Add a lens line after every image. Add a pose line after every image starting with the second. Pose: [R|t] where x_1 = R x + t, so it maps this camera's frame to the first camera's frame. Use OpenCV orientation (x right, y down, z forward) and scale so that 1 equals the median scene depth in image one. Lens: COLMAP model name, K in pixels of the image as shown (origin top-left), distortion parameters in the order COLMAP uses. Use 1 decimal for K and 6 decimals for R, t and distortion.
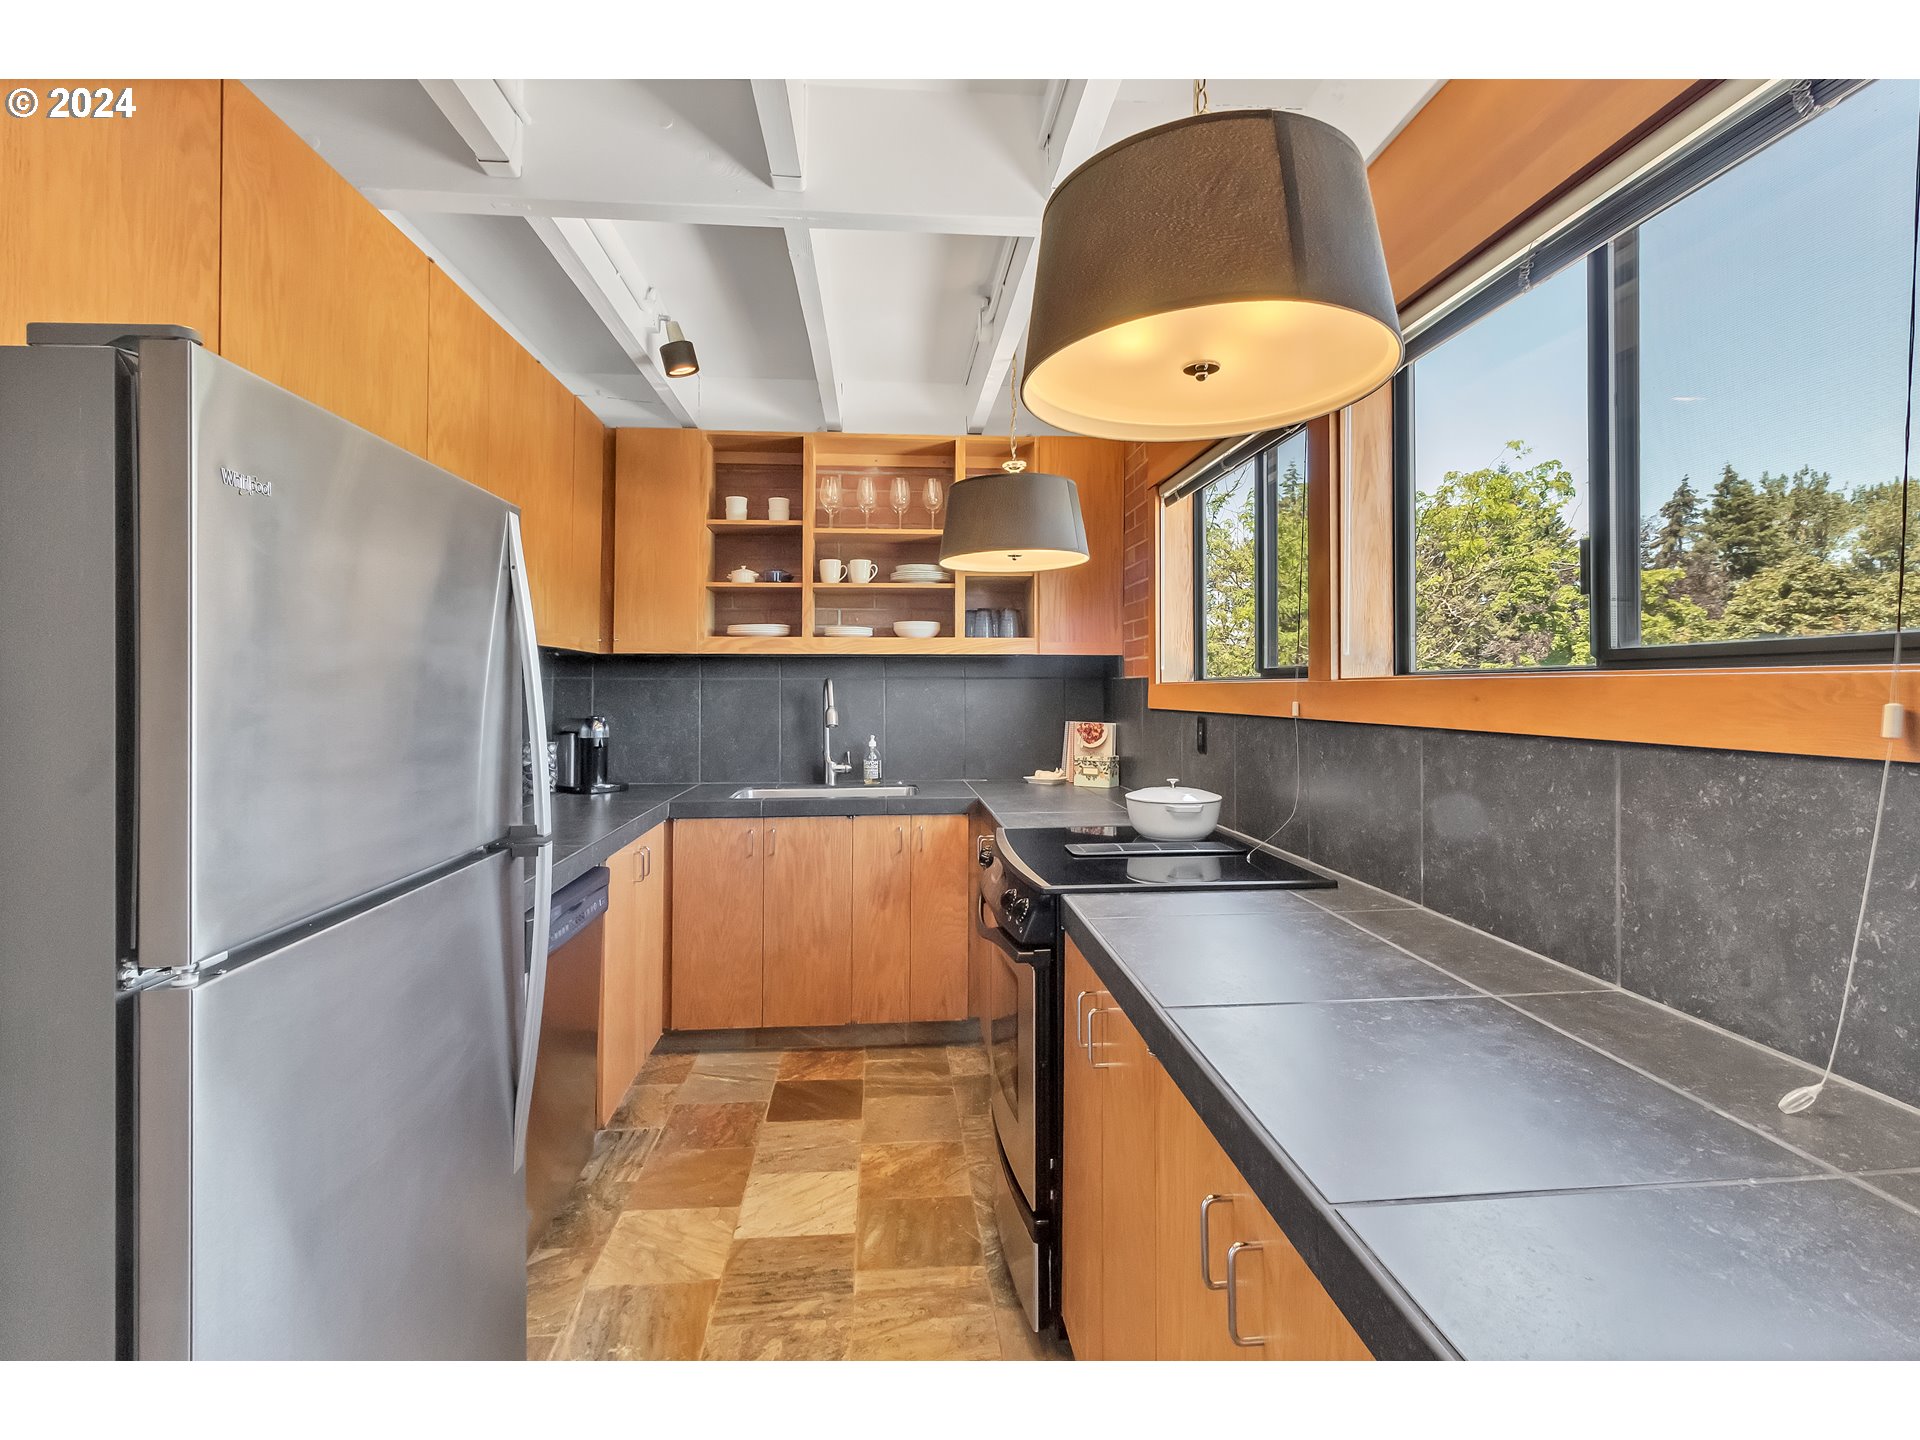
lens RADIAL K [[915.3, 0, 955.1], [0, 915.3, 690.6], [0, 0, 1]] dist [0.000366, -0.000659]
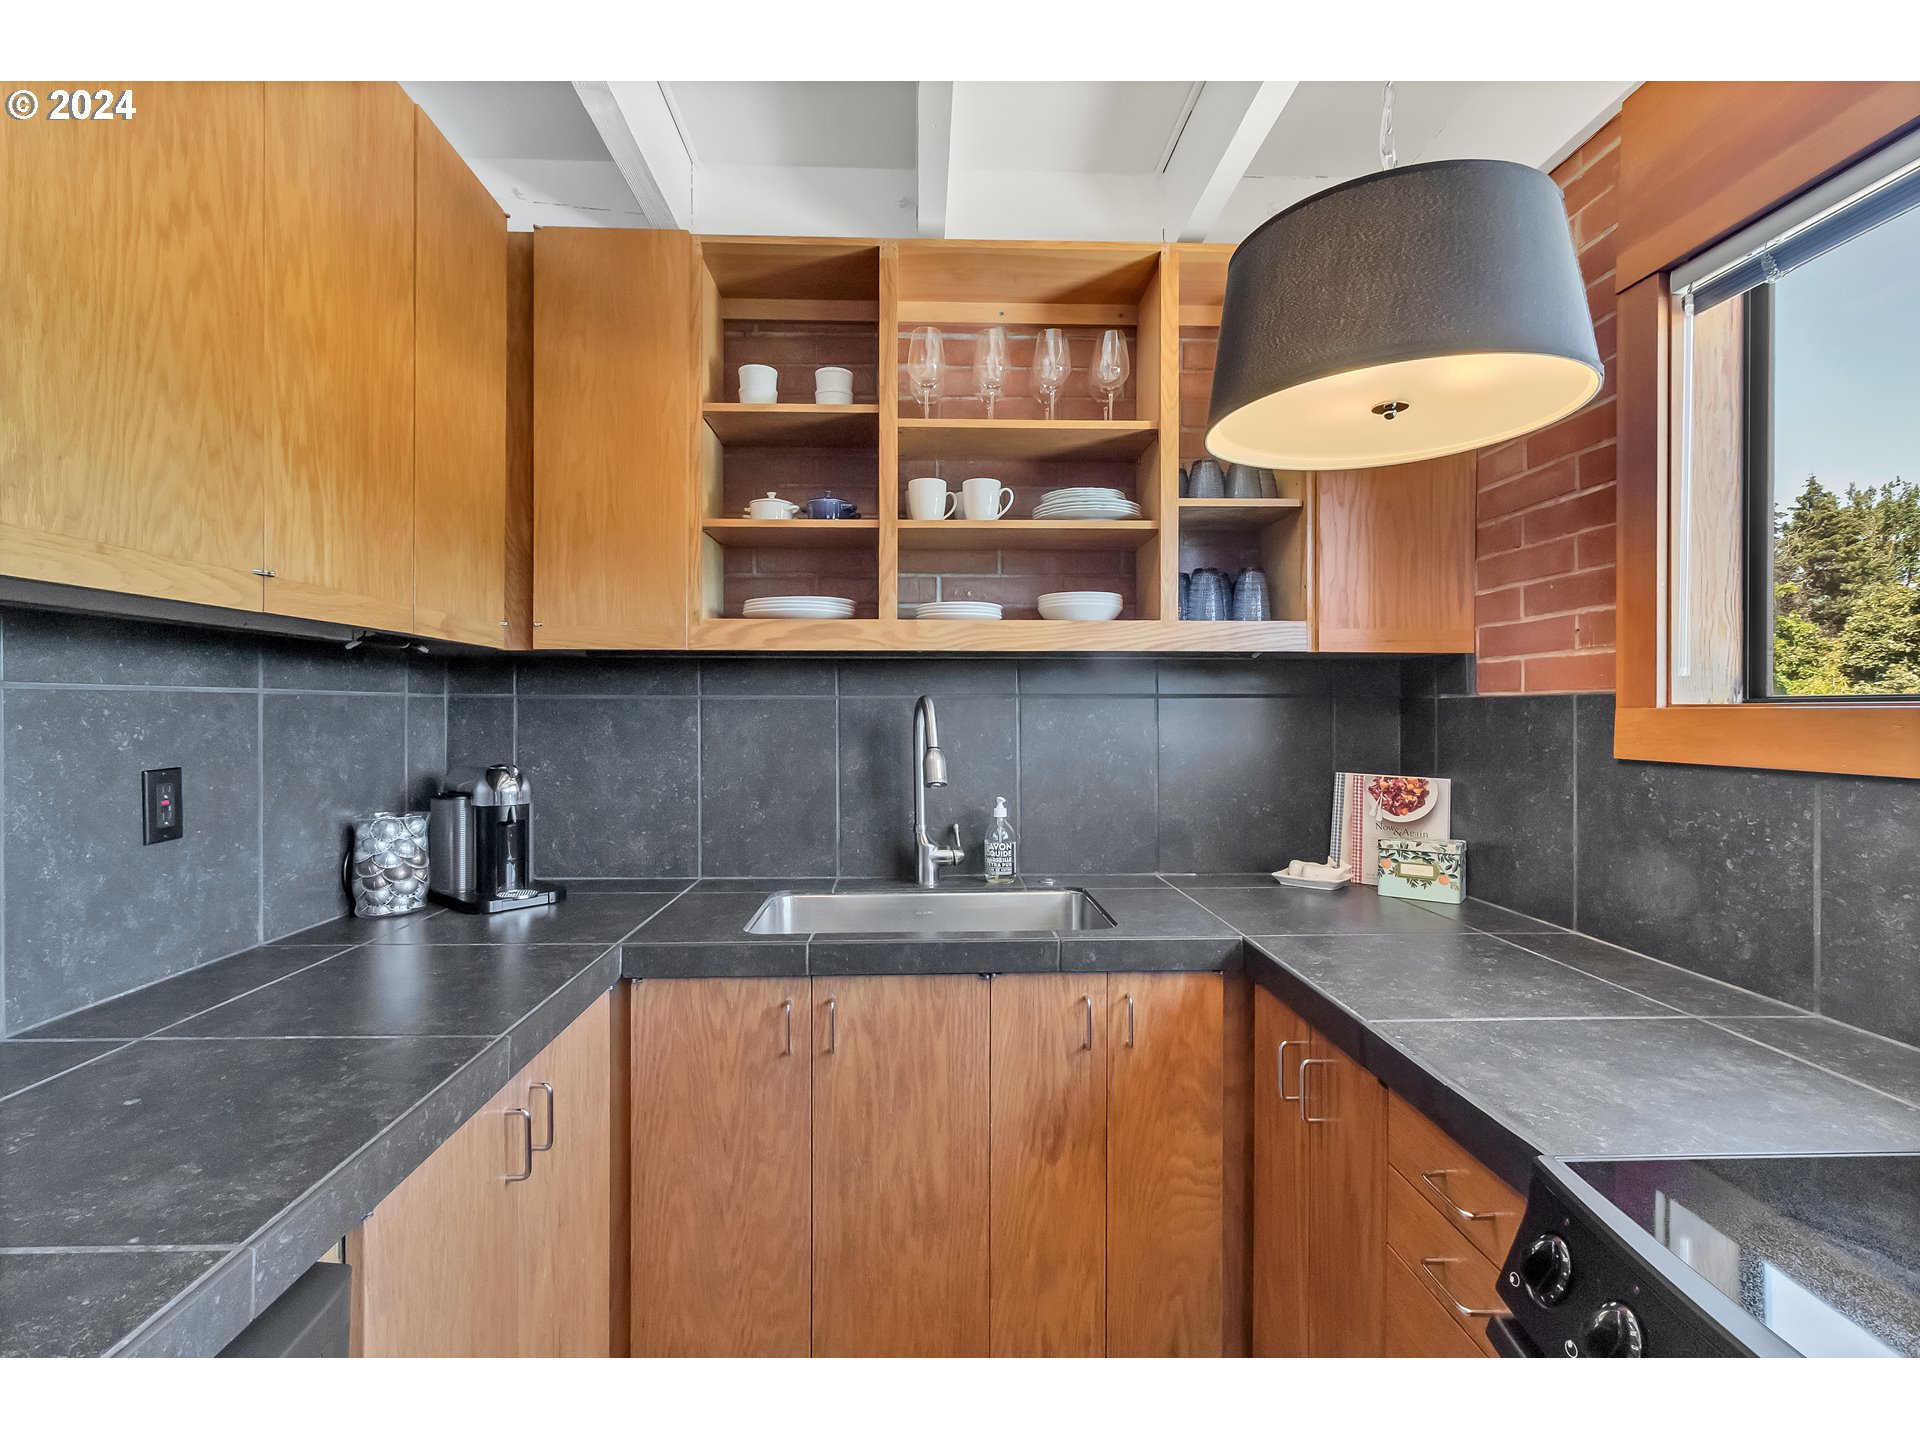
lens RADIAL K [[887.8, 0, 940.8], [0, 887.8, 759.5], [0, 0, 1]] dist [-0.002019, -0.000544]
pose [[0.998496, 0.004859, -0.054618, -0.098651], [-0.001978, 0.998609, 0.052693, -0.003080], [0.054798, -0.052506, 0.997116, 0.460621]]
